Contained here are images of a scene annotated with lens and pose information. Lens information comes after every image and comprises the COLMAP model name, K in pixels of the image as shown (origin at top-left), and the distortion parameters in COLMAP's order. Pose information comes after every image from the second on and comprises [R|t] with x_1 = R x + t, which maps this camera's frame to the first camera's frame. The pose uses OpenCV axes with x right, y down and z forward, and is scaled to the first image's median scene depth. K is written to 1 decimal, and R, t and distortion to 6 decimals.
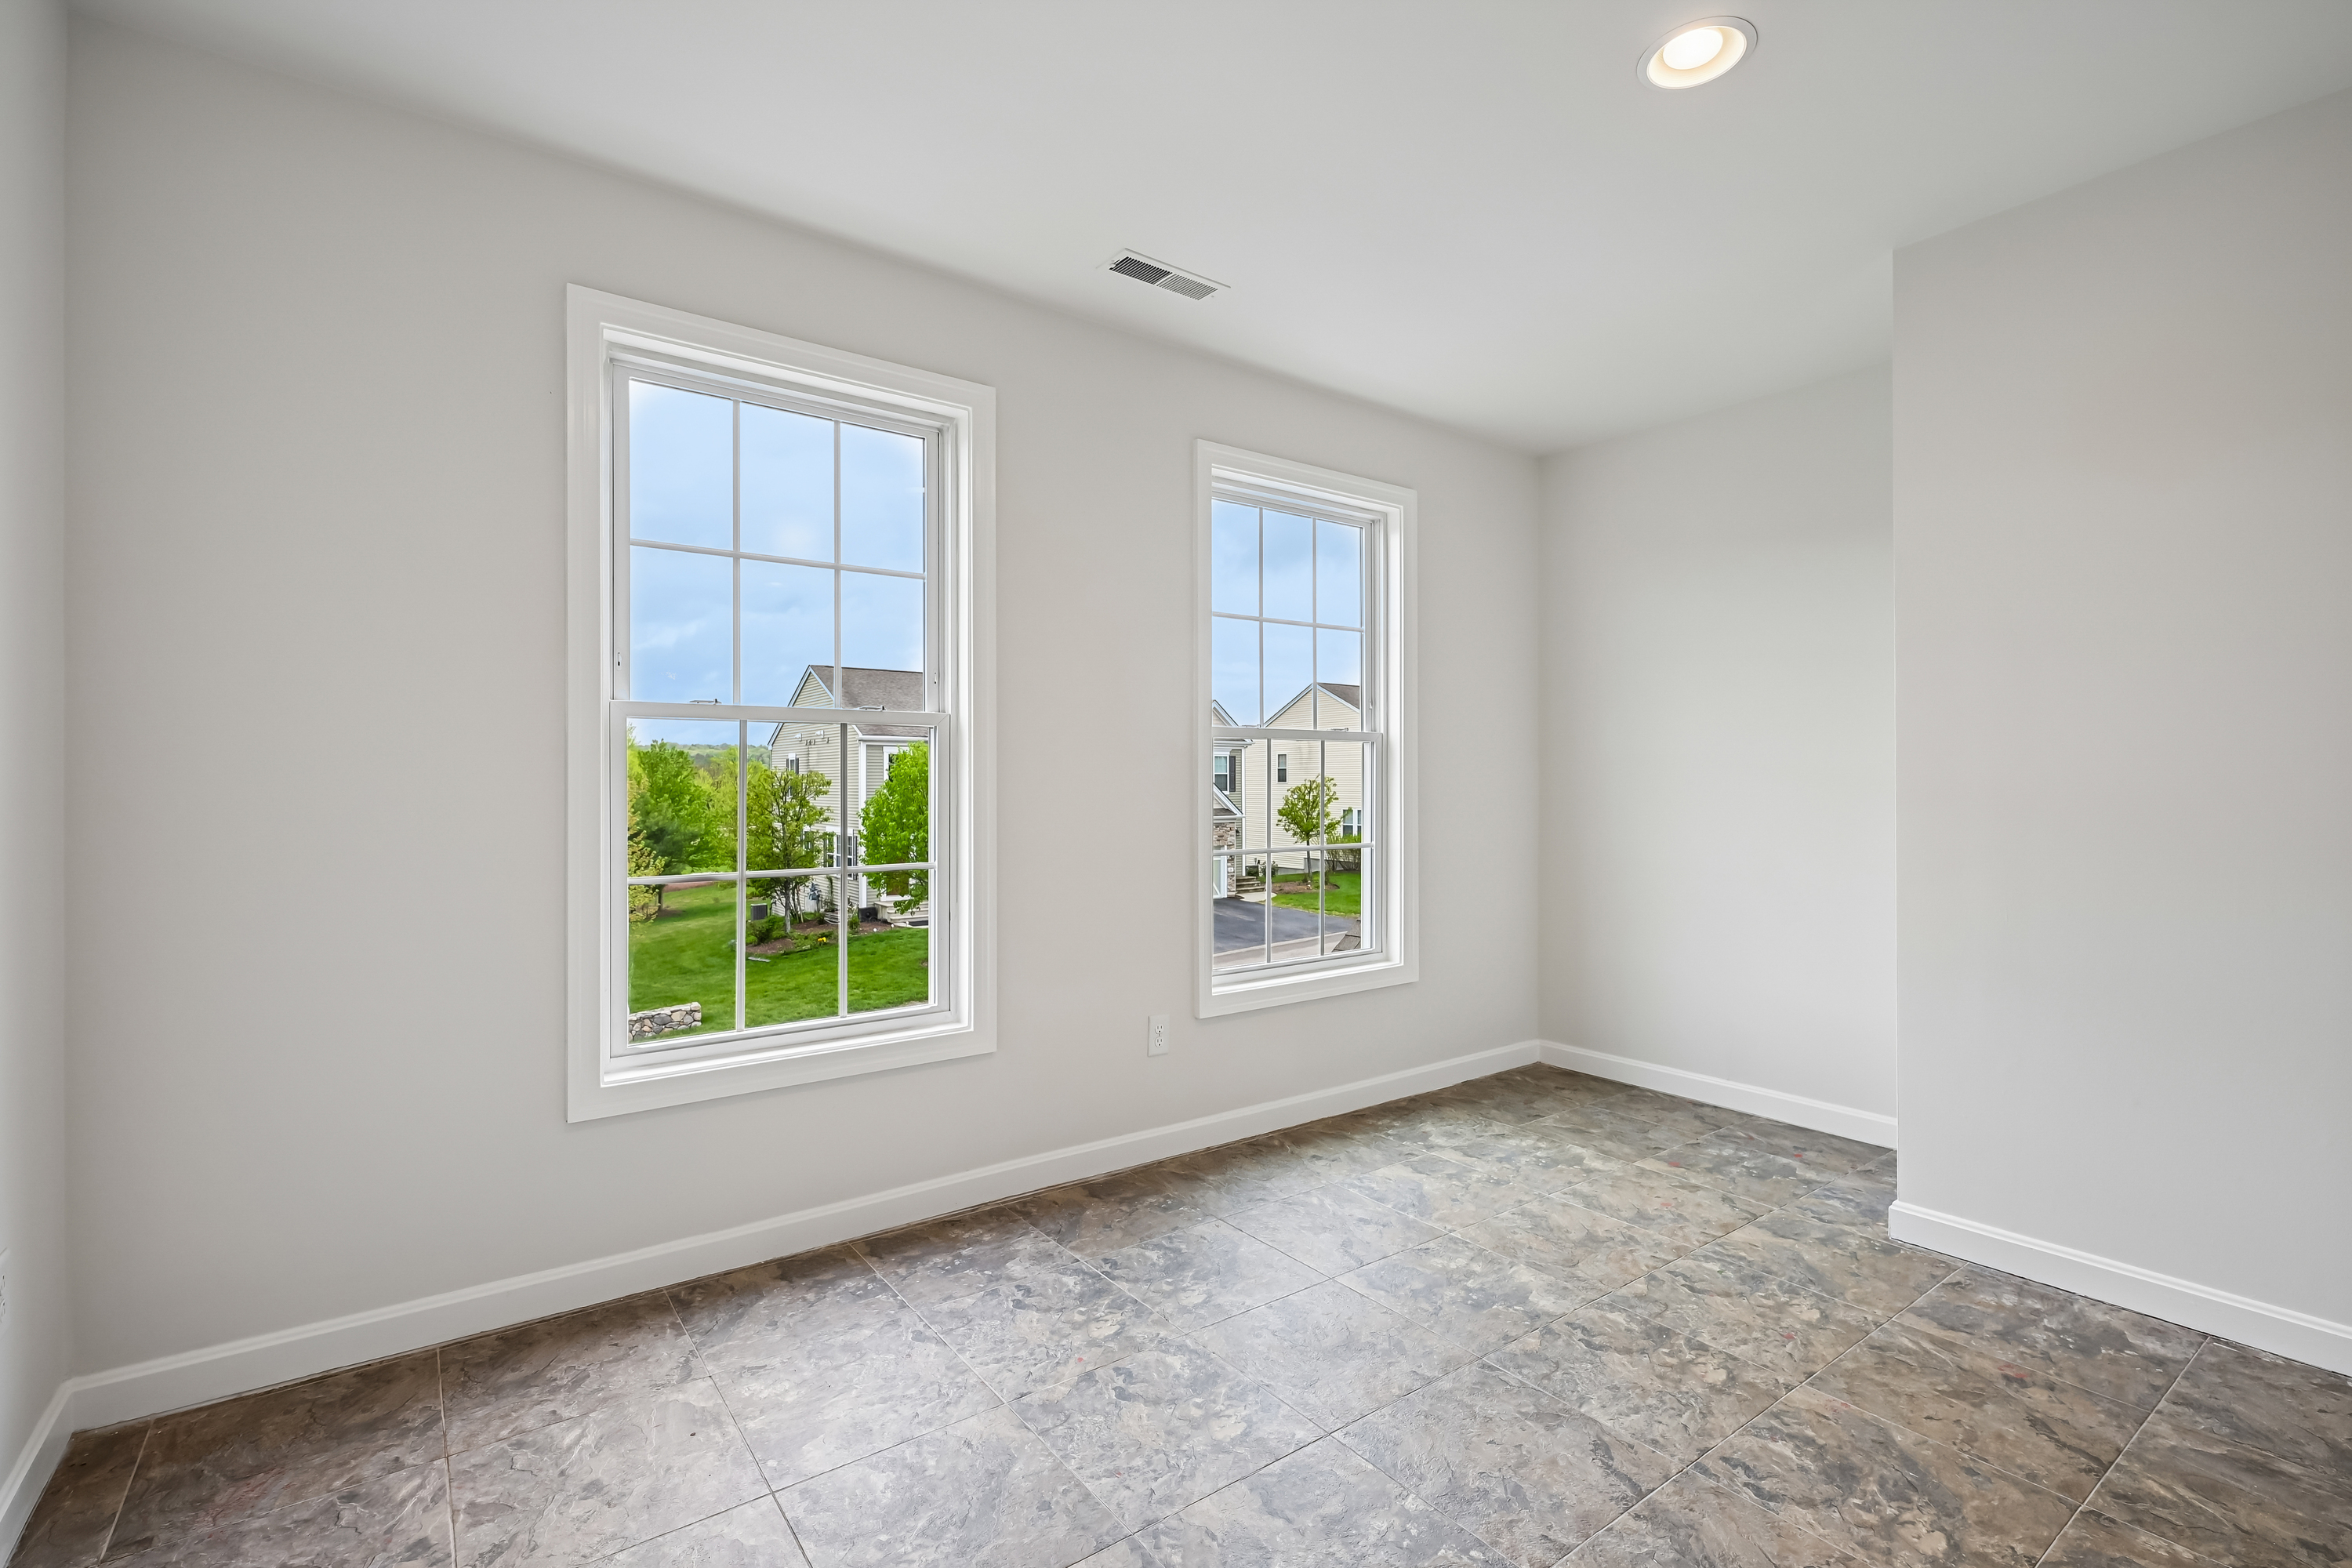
lens RADIAL K [[1061.0, 0, 1186.7], [0, 1061.0, 780.6], [0, 0, 1]] dist [0.001338, 0.000287]
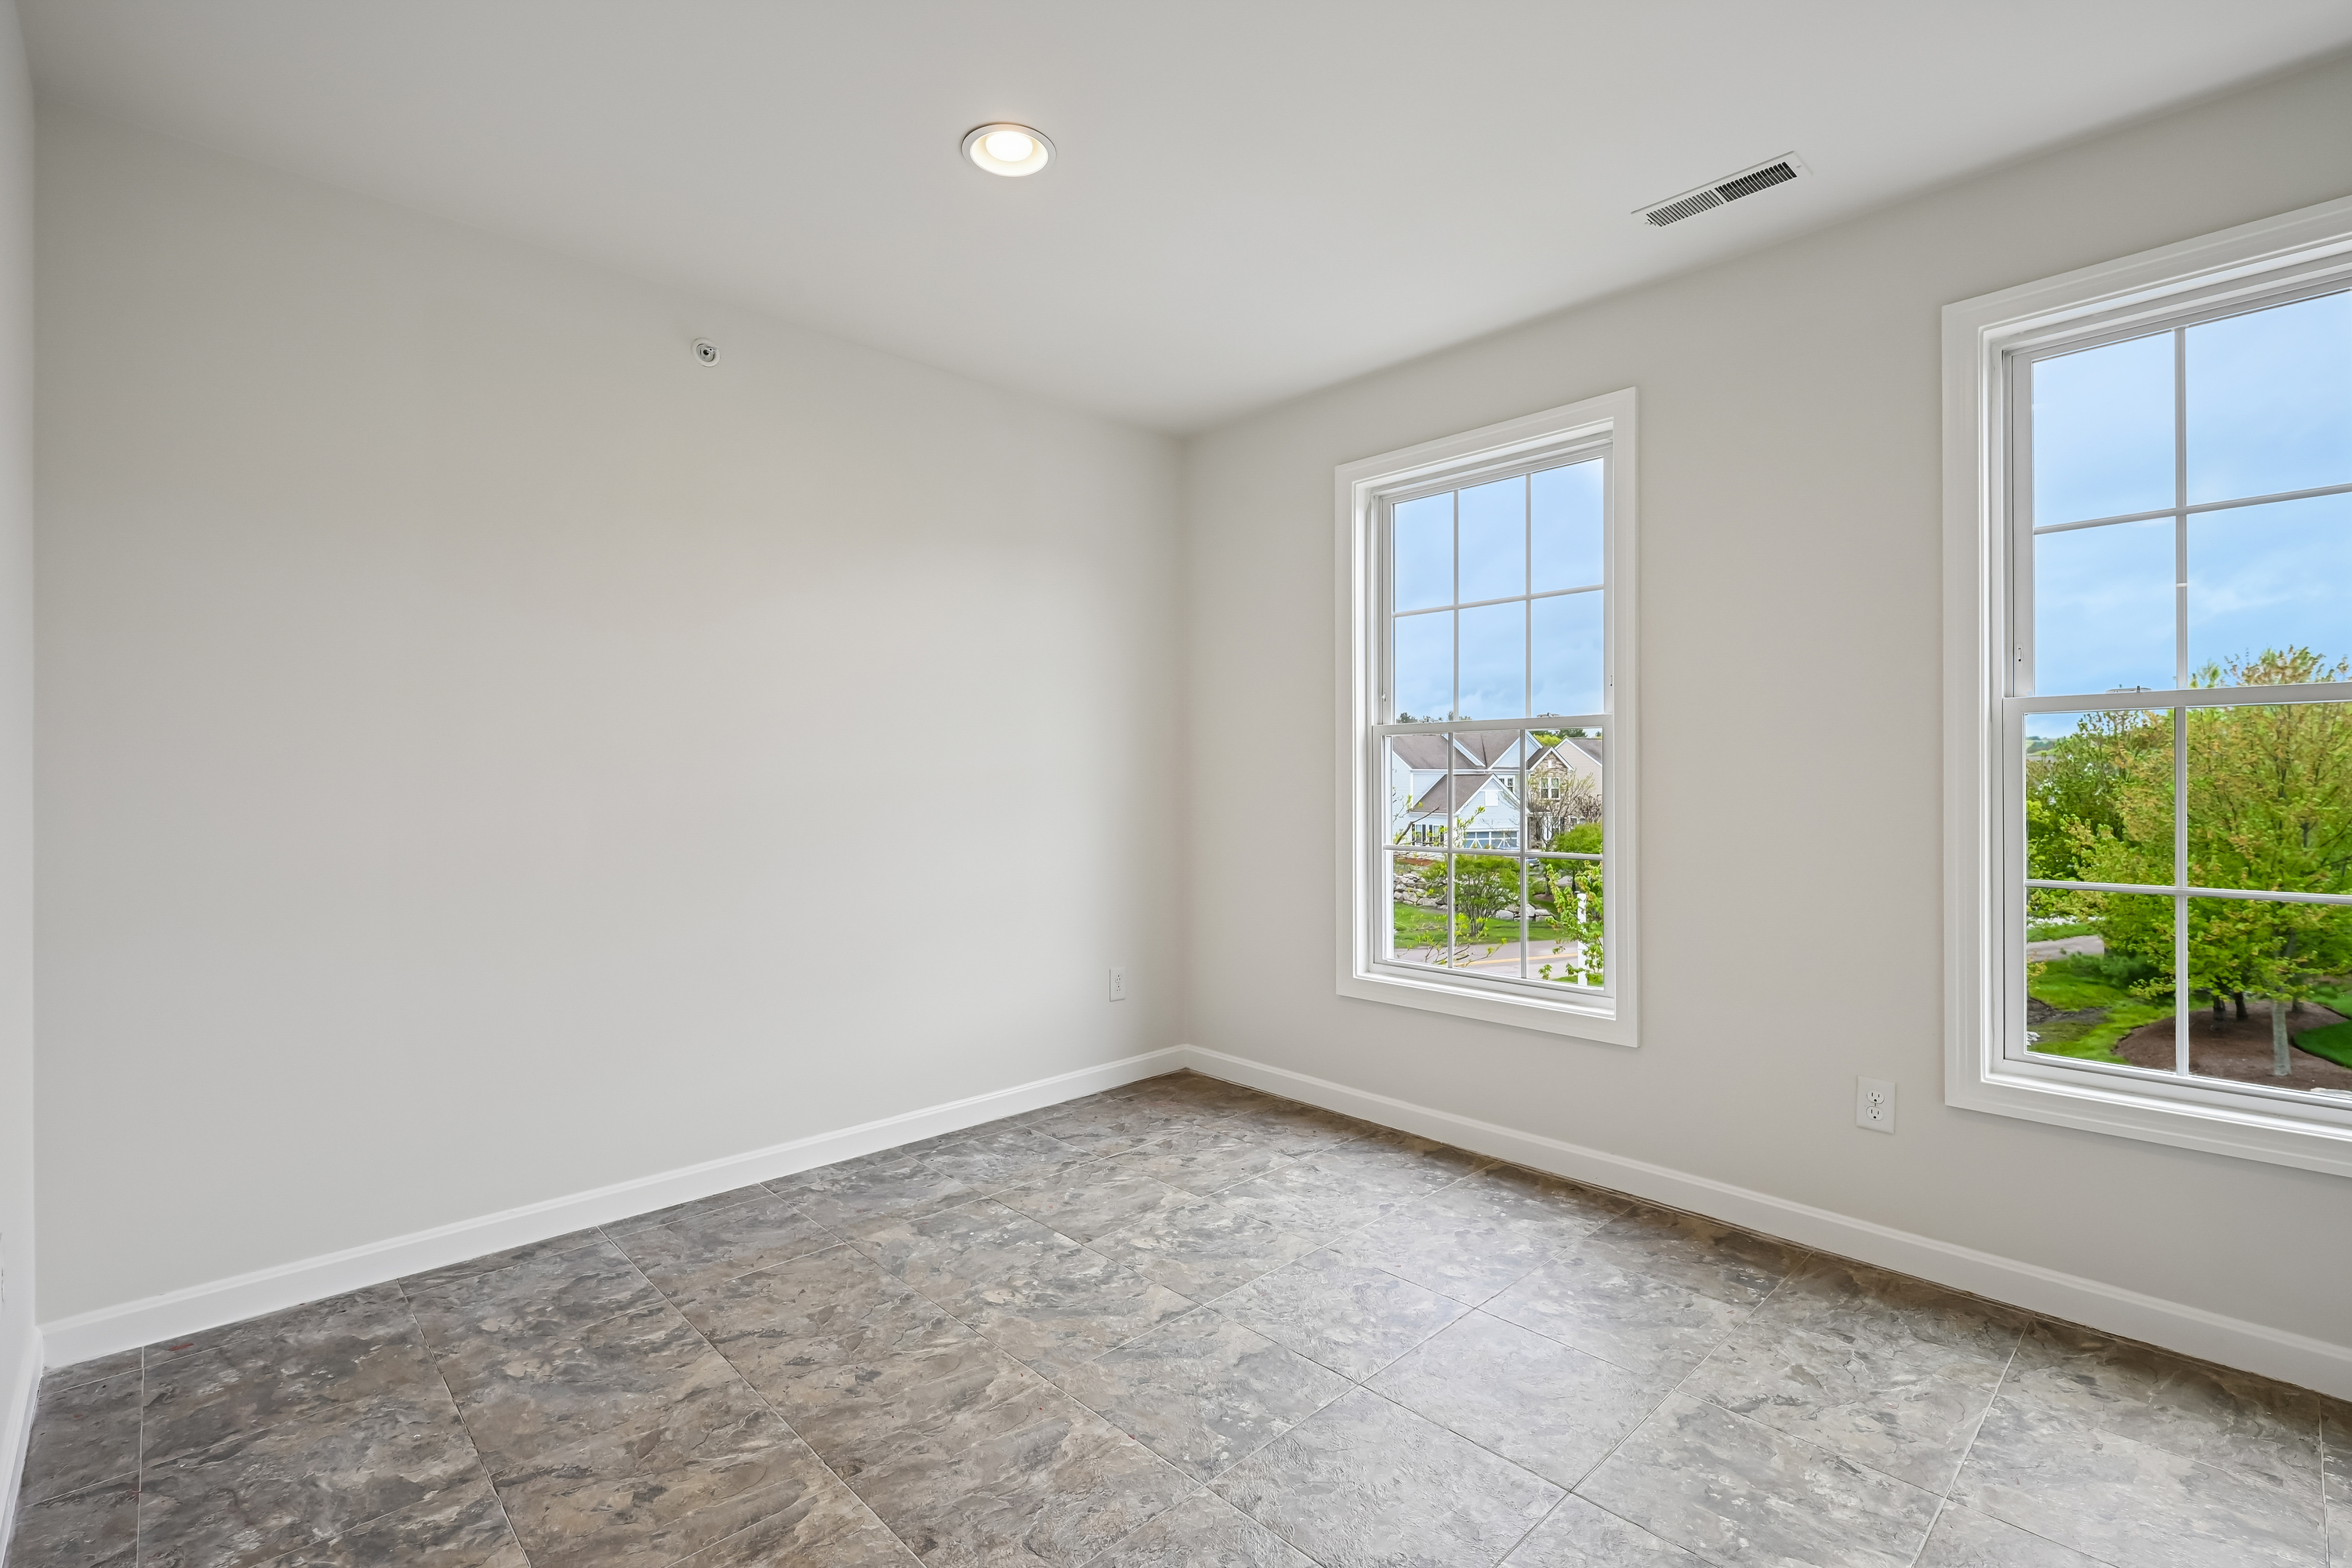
lens RADIAL K [[1061.0, 0, 1166.5], [0, 1061.0, 783.1], [0, 0, 1]] dist [0.001338, 0.000287]
pose [[0.123969, 0.002994, -0.992282, 0.892363], [0.001630, 0.999993, 0.003221, 0.001006], [0.992285, -0.002016, 0.123963, 0.510405]]
